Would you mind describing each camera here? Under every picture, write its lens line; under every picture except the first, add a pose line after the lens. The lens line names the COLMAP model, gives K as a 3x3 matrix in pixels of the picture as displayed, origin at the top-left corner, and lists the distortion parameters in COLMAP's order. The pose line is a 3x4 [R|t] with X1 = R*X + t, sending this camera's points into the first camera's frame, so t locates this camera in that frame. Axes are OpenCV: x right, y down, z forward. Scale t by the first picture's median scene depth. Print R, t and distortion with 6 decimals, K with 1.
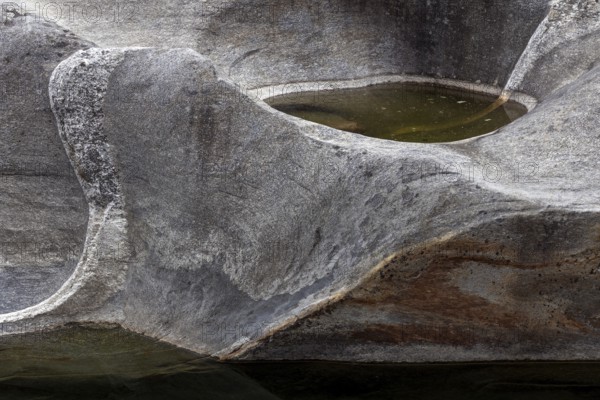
lens RADIAL K [[826.1, 0, 296.8], [0, 826.1, 202.0], [0, 0, 1]] dist [0.024133, 0.000000]
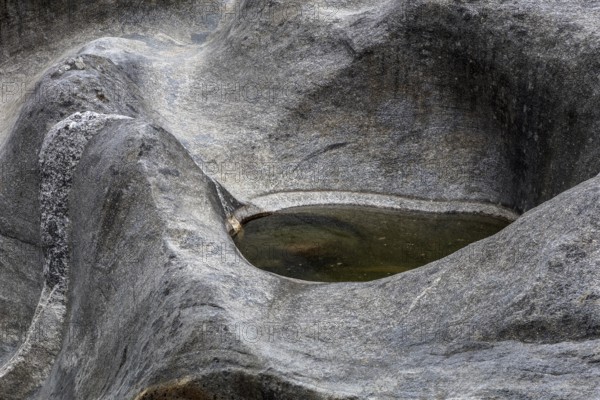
lens RADIAL K [[1470.6, 0, 295.6], [0, 1470.6, 200.9], [0, 0, 1]] dist [0.102895, 0.000000]
pose [[0.755793, 0.153618, -0.636536, 0.942842], [-0.238141, 0.970011, -0.048661, -0.069030], [0.609972, 0.188363, 0.769711, -0.062368]]
